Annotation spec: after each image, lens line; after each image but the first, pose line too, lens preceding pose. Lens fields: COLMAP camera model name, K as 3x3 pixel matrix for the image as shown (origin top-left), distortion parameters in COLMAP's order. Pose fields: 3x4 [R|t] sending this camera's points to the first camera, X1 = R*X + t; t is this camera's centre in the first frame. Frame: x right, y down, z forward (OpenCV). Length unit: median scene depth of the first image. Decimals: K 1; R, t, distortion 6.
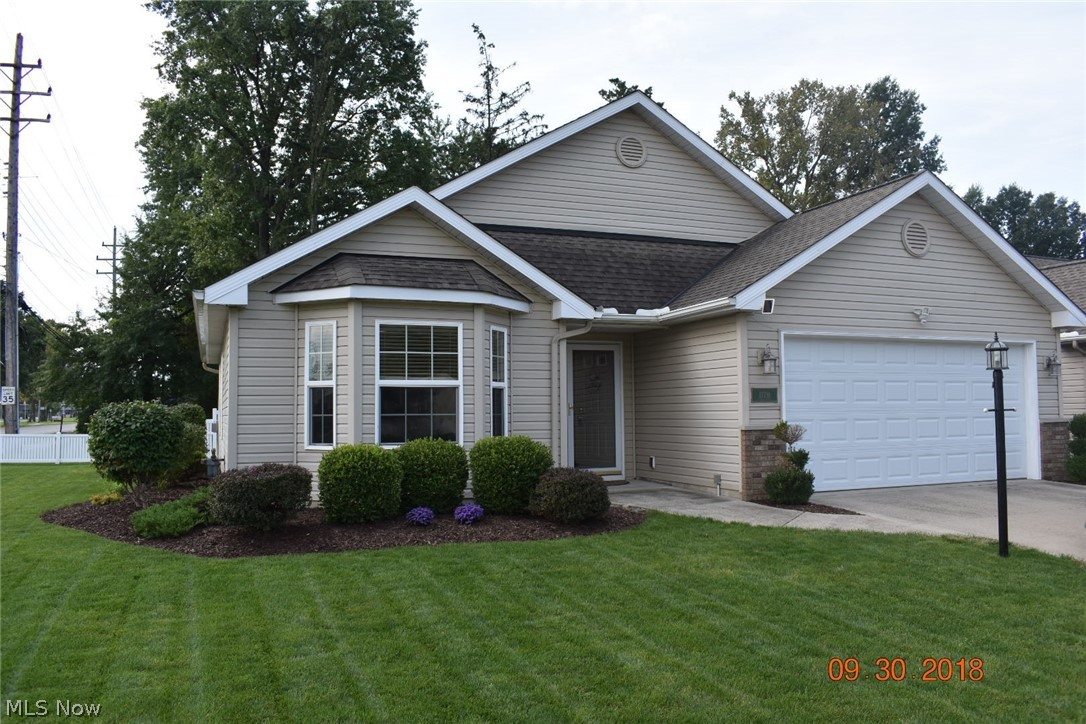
lens RADIAL K [[851.3, 0, 547.1], [0, 851.3, 363.0], [0, 0, 1]] dist [-0.094835, 0.006658]
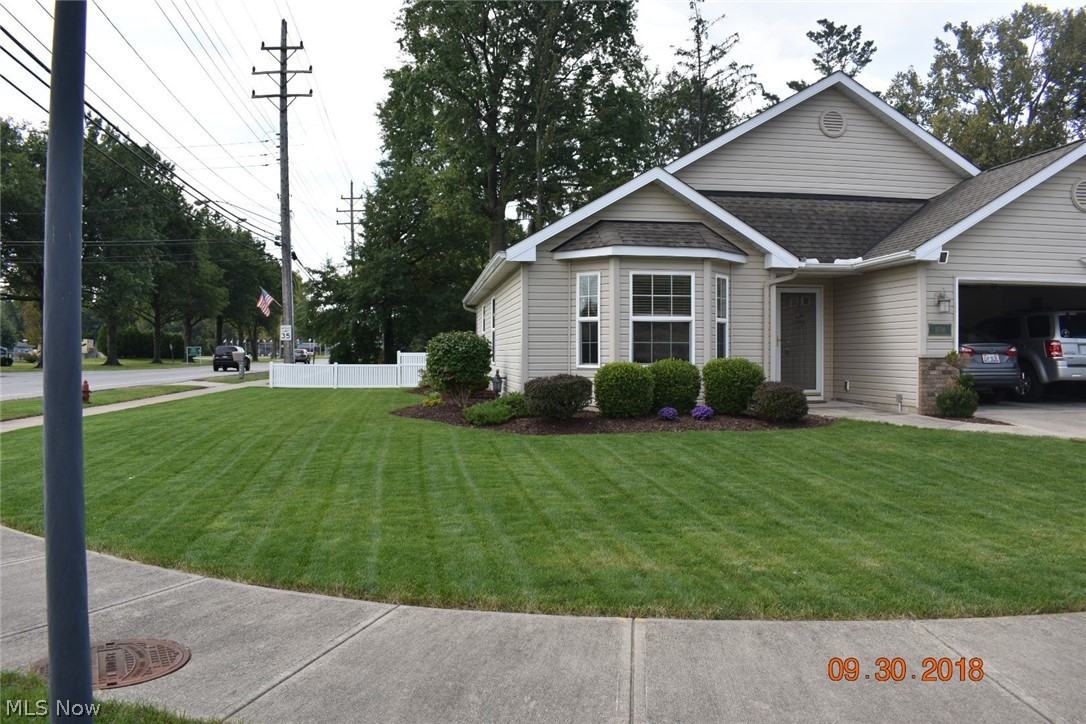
lens RADIAL K [[851.3, 0, 547.1], [0, 851.3, 363.0], [0, 0, 1]] dist [-0.094835, 0.006658]
pose [[0.972028, 0.012490, -0.234531, -0.011028], [0.004034, 0.997550, 0.069844, -0.000493], [0.234829, -0.068836, 0.969596, -0.276096]]
